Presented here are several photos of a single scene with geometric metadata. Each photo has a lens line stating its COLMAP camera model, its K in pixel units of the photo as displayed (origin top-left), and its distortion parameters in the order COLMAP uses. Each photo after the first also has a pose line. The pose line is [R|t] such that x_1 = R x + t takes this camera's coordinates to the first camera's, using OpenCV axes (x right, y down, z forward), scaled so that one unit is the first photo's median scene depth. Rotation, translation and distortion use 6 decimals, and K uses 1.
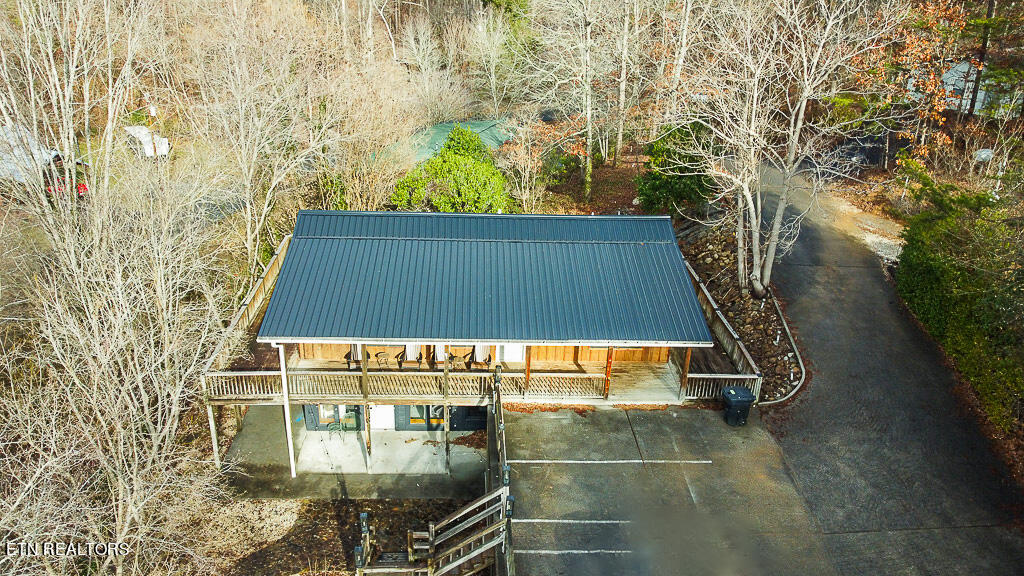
lens RADIAL K [[773.2, 0, 507.8], [0, 773.2, 287.9], [0, 0, 1]] dist [-0.001717, -0.004594]
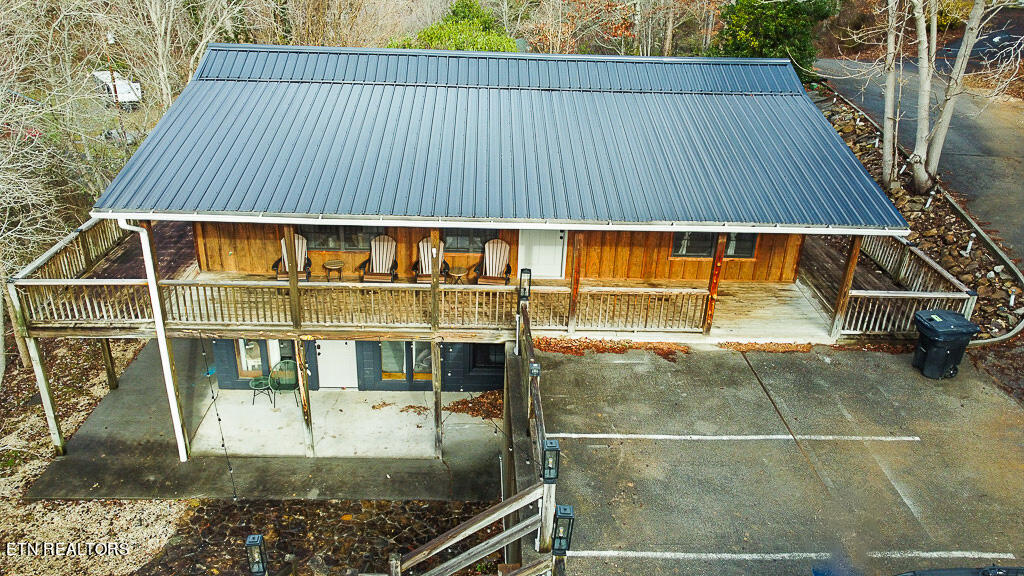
lens RADIAL K [[773.2, 0, 510.2], [0, 773.2, 288.5], [0, 0, 1]] dist [-0.001717, -0.004594]
pose [[0.999958, 0.005643, -0.007280, -0.018701], [-0.005521, 0.999845, 0.016723, 0.101337], [0.007373, -0.016682, 0.999834, 0.414253]]
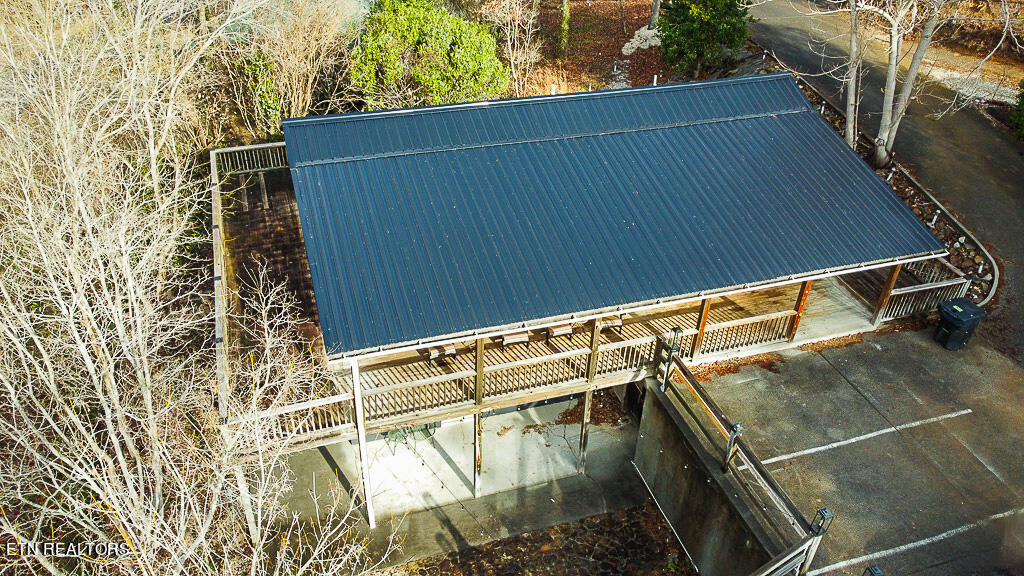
lens RADIAL K [[773.2, 0, 509.6], [0, 773.2, 286.4], [0, 0, 1]] dist [-0.001717, -0.004594]
pose [[0.962441, -0.156523, 0.221827, -0.287306], [0.111033, 0.972549, 0.204501, -0.087315], [-0.247747, -0.172190, 0.953400, 0.376169]]
